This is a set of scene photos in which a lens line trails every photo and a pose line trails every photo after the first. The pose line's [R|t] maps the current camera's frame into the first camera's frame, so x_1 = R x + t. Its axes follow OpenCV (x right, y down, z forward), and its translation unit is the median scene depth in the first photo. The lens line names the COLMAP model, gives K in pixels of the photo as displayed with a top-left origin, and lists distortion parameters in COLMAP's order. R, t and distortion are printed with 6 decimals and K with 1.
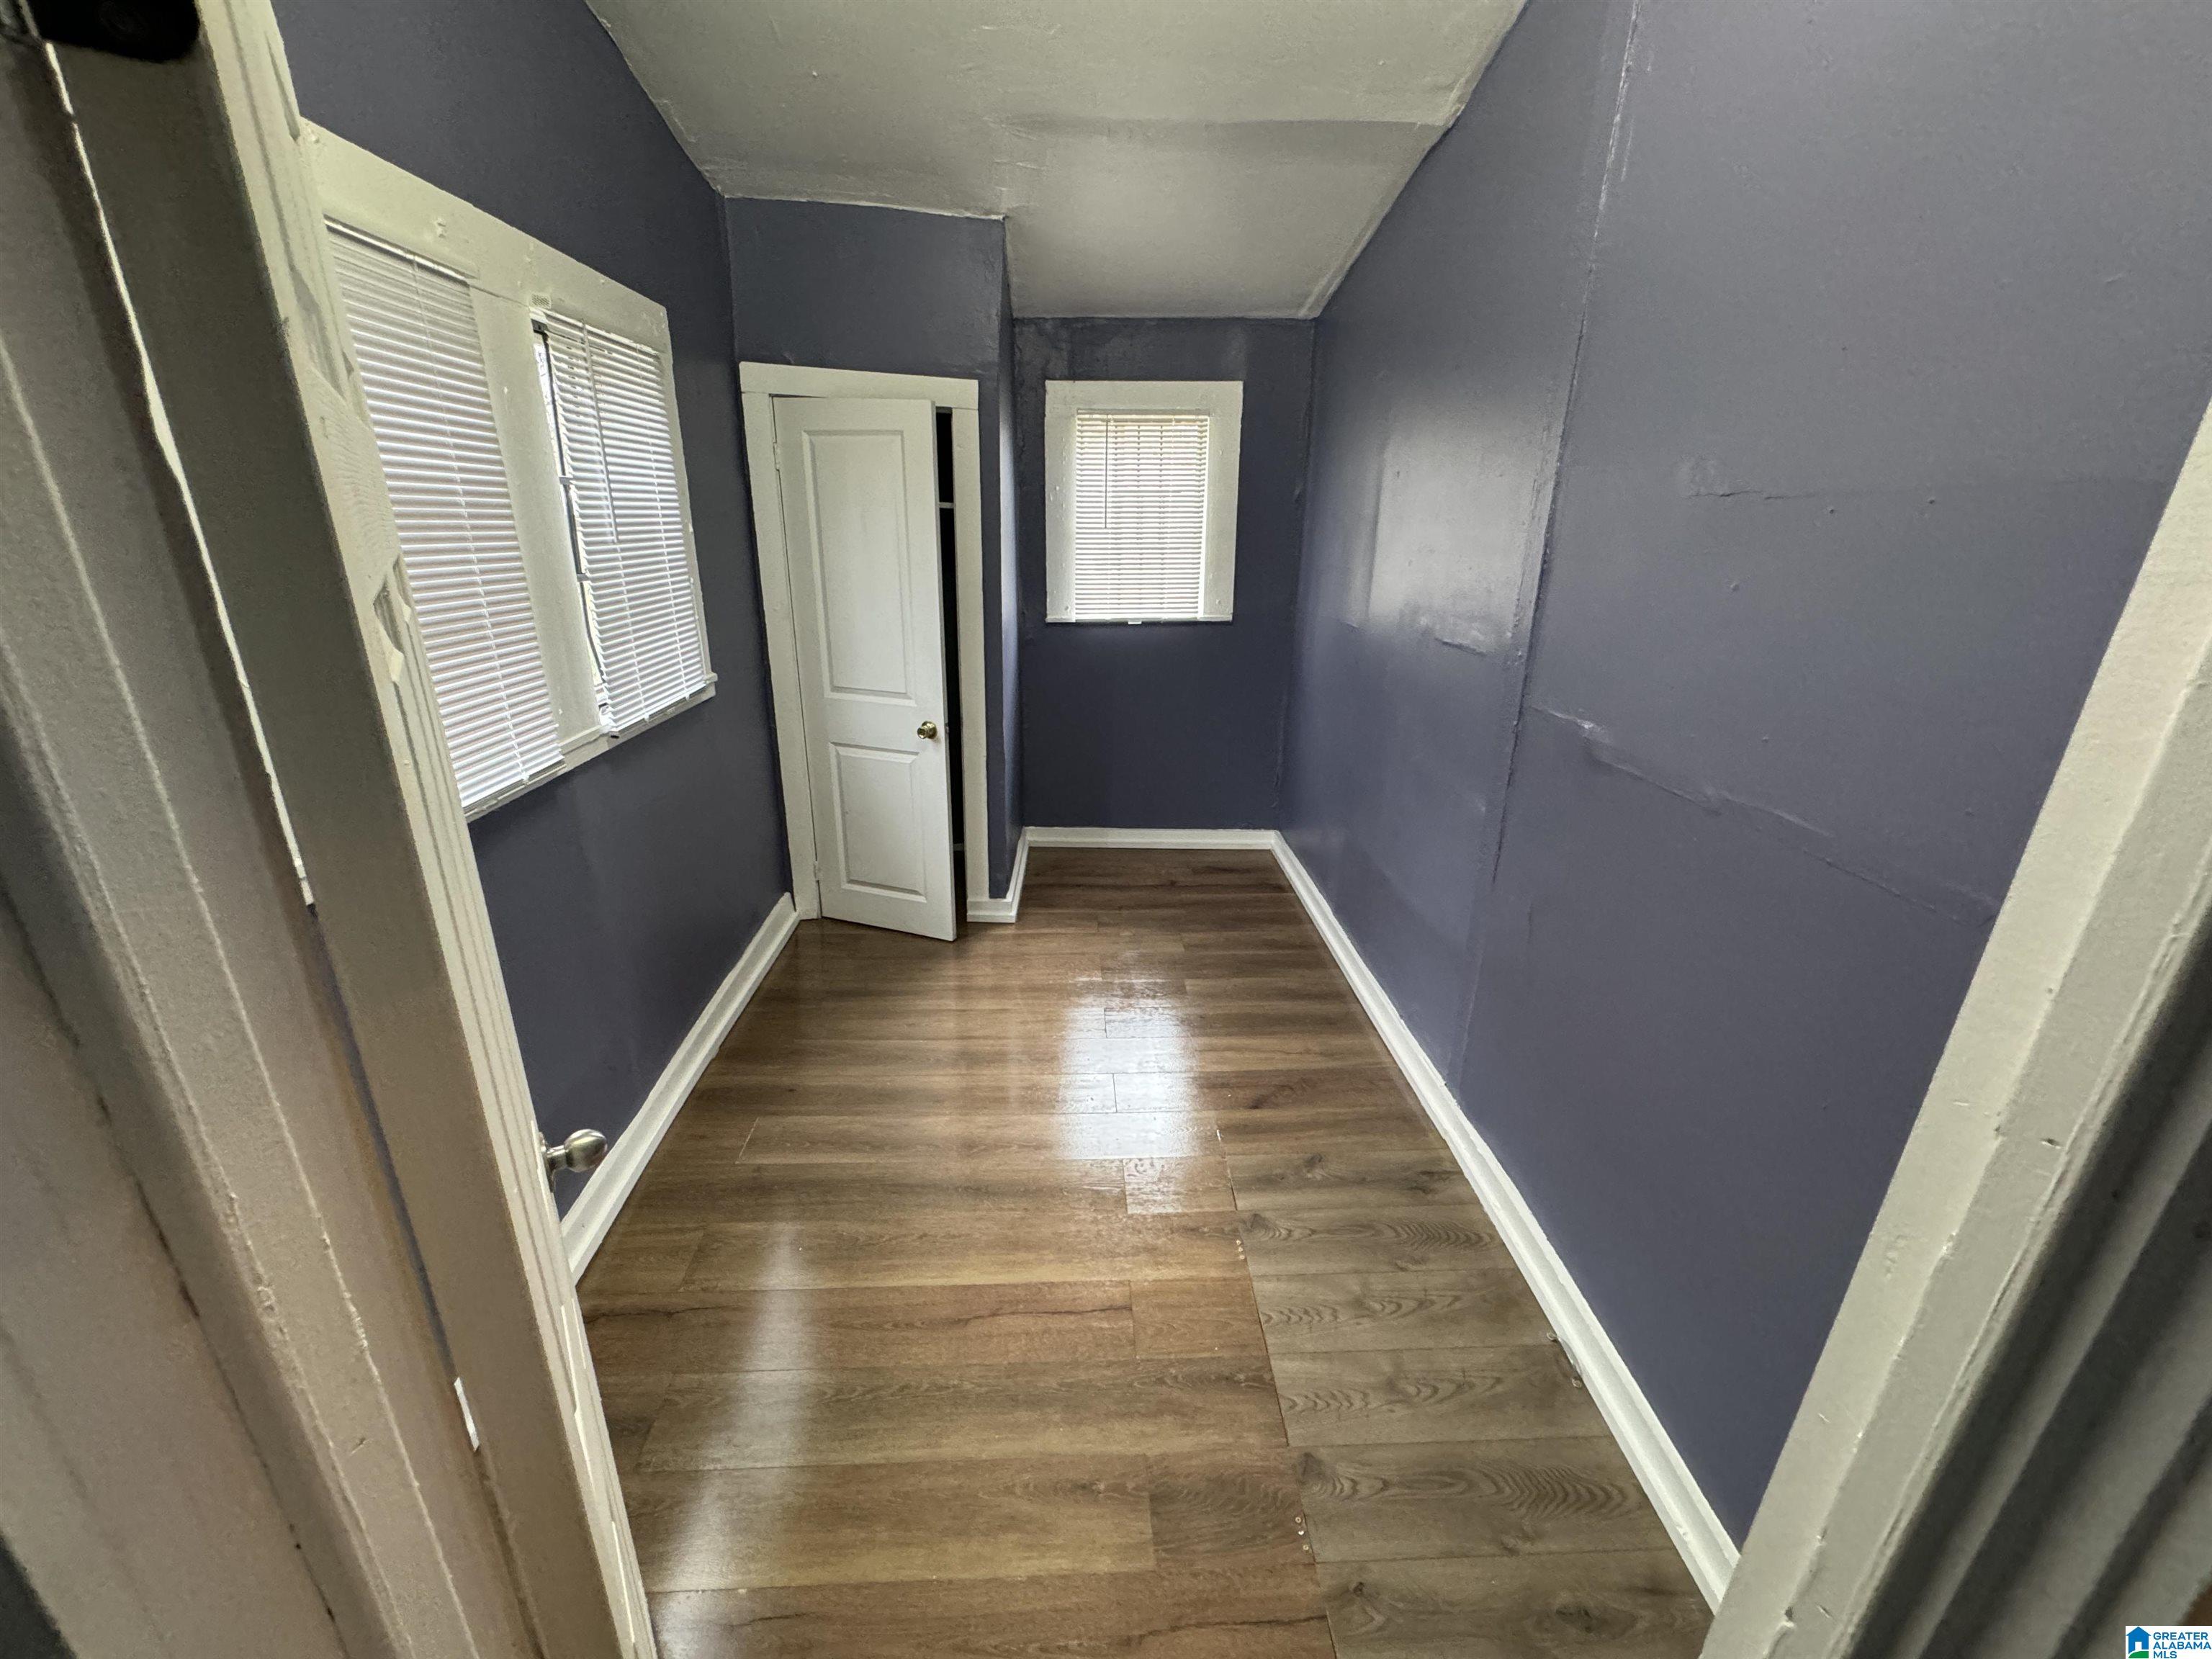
lens RADIAL K [[887.6, 0, 1100.8], [0, 887.6, 833.2], [0, 0, 1]] dist [-0.001082, 0.000145]
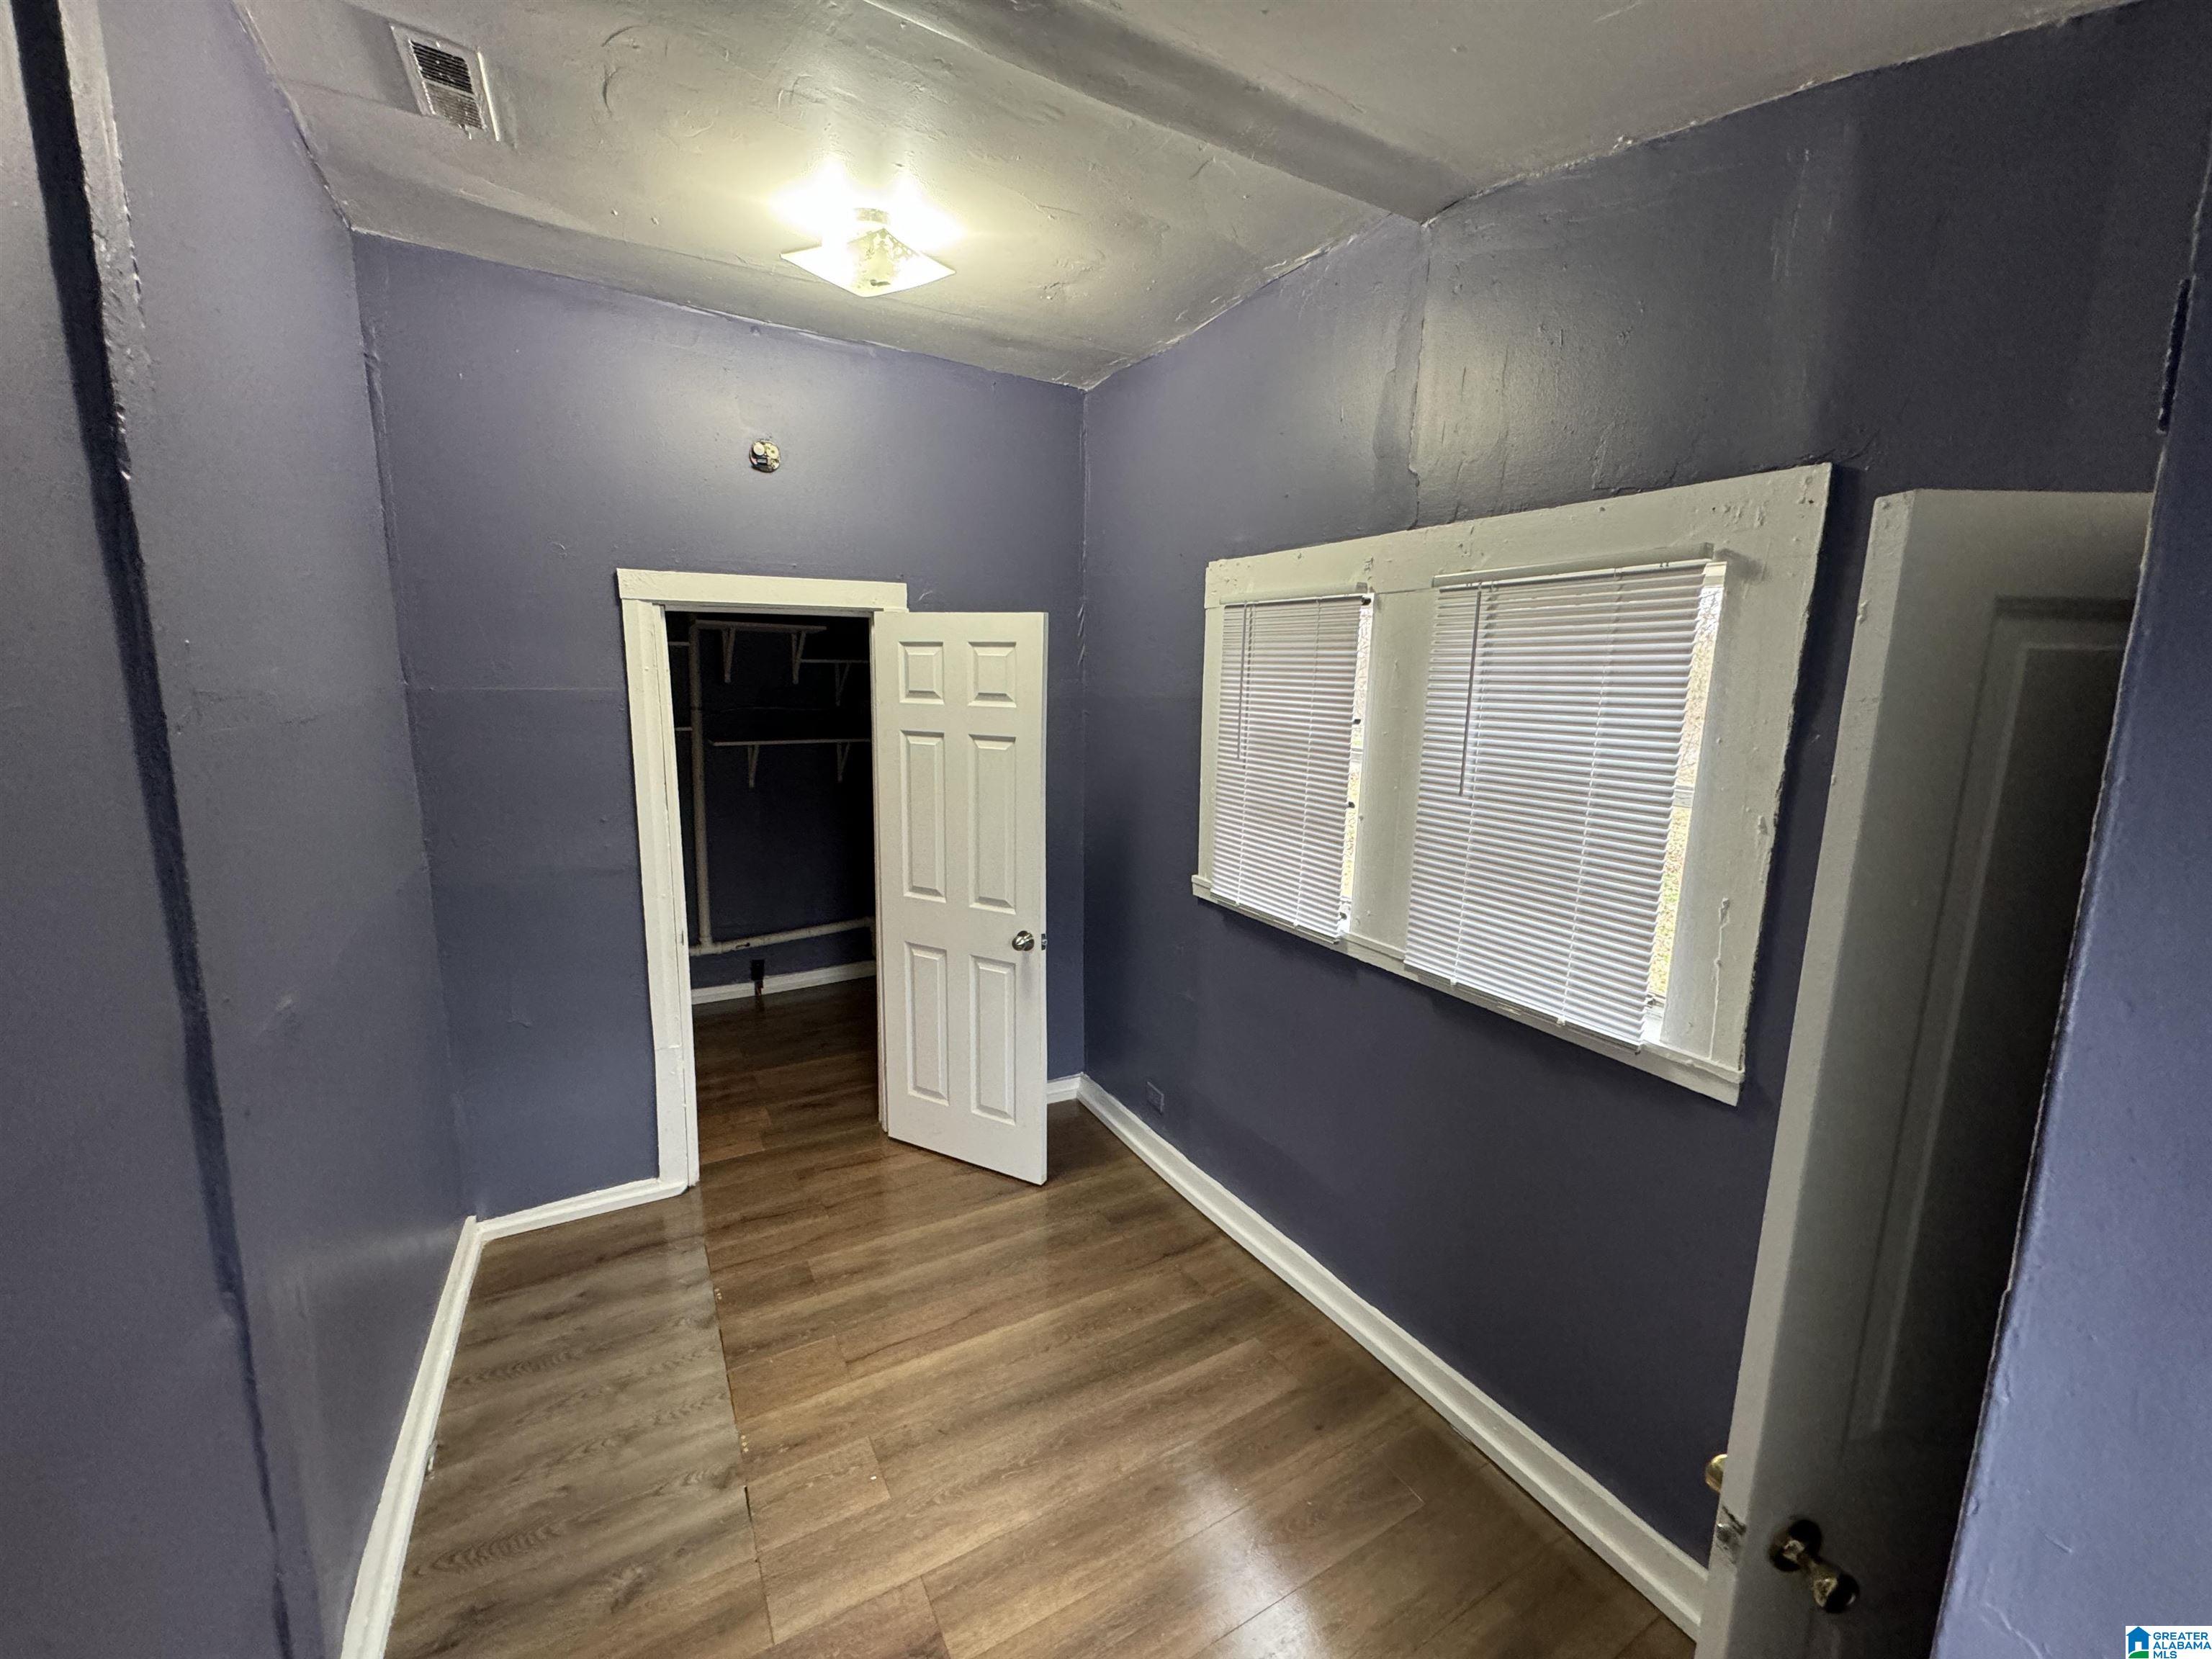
lens RADIAL K [[887.6, 0, 1100.8], [0, 887.6, 833.2], [0, 0, 1]] dist [-0.001082, 0.000145]
pose [[-0.893558, 0.038093, -0.447329, 0.219061], [-0.191346, 0.869049, 0.456225, -0.648890], [0.406130, 0.493258, -0.769256, 1.585940]]
